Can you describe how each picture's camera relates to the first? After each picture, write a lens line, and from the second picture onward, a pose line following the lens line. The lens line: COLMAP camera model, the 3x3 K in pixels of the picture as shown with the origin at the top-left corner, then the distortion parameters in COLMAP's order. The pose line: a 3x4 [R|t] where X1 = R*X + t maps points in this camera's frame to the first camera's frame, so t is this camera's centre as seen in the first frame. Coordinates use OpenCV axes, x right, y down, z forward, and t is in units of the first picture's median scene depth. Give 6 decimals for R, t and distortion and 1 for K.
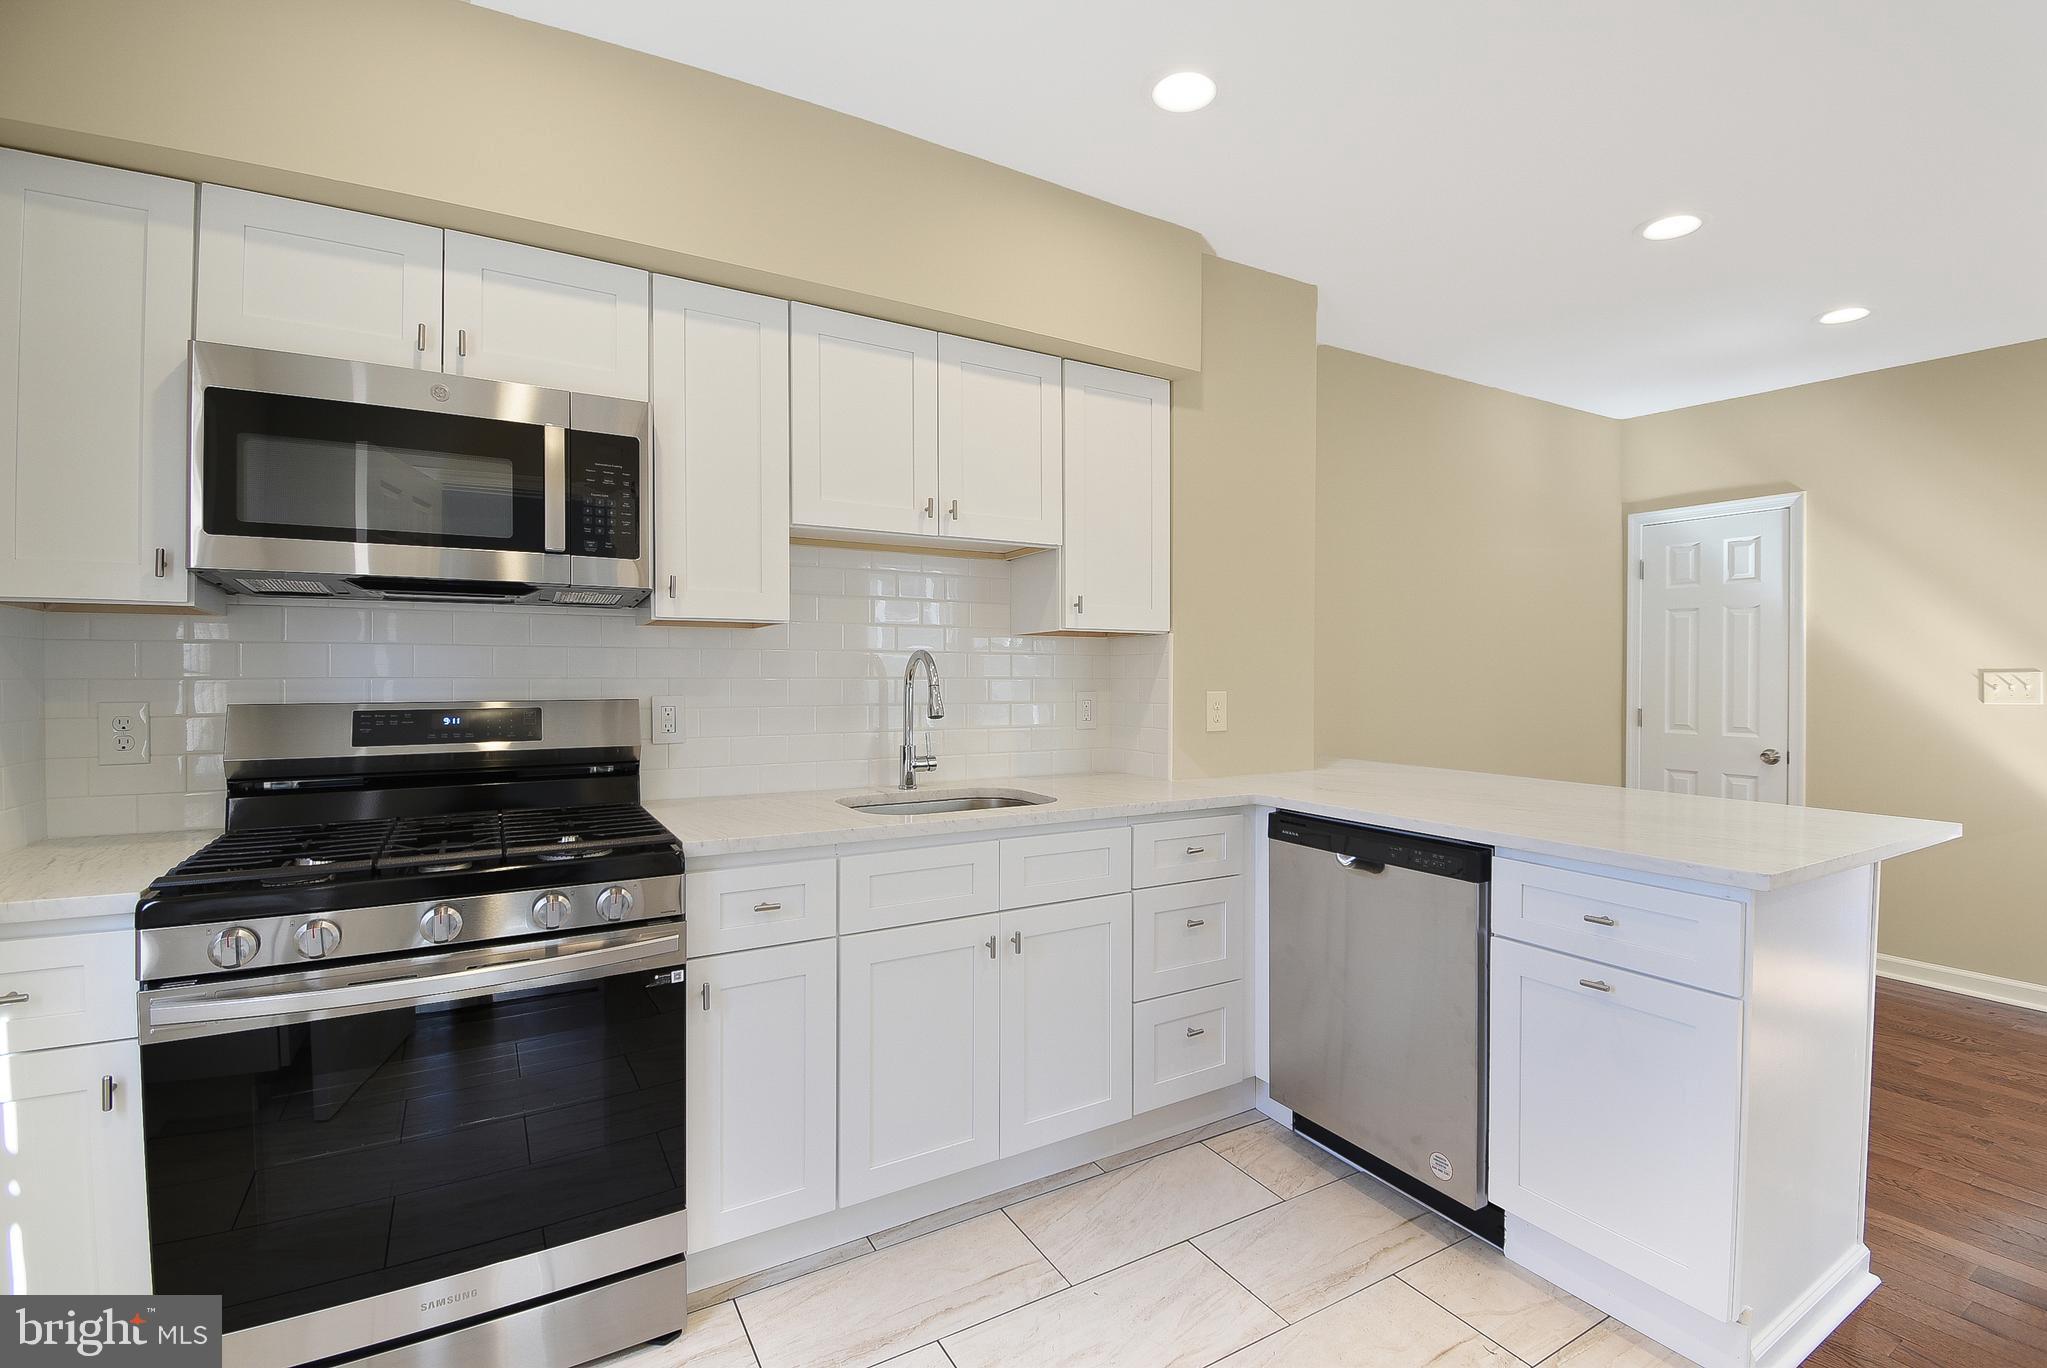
lens RADIAL K [[919.6, 0, 1030.7], [0, 919.6, 683.2], [0, 0, 1]] dist [-0.007853, -0.000290]
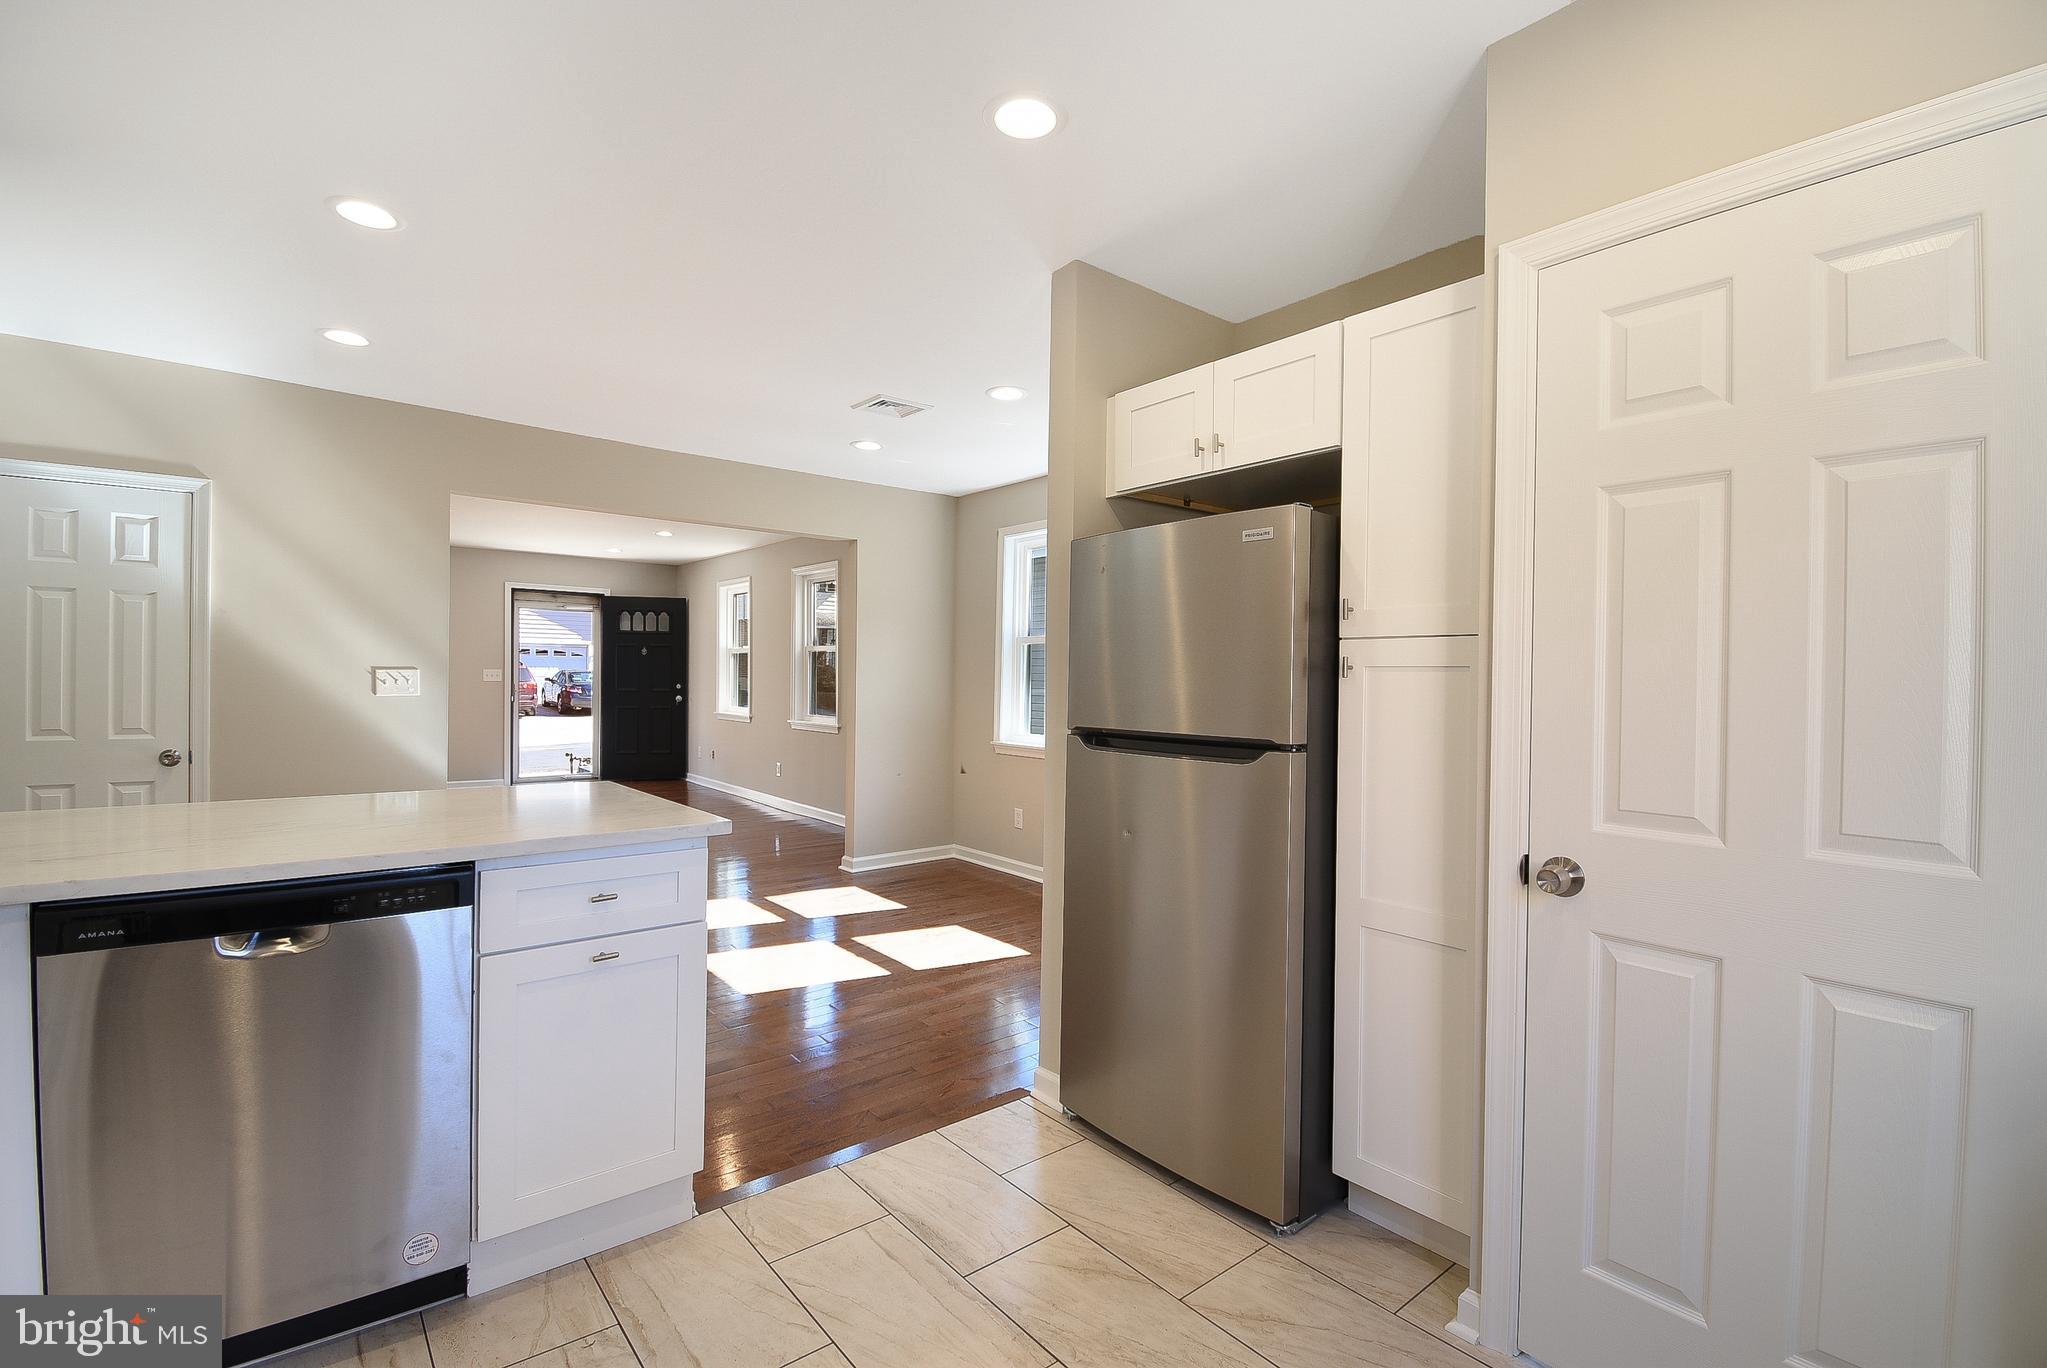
lens RADIAL K [[919.6, 0, 1026.1], [0, 919.6, 691.2], [0, 0, 1]] dist [-0.007853, -0.000290]
pose [[-0.128311, -0.016301, 0.991600, -0.221785], [-0.001367, 0.999867, 0.016260, -0.003472], [-0.991733, 0.000731, -0.128316, 0.264032]]
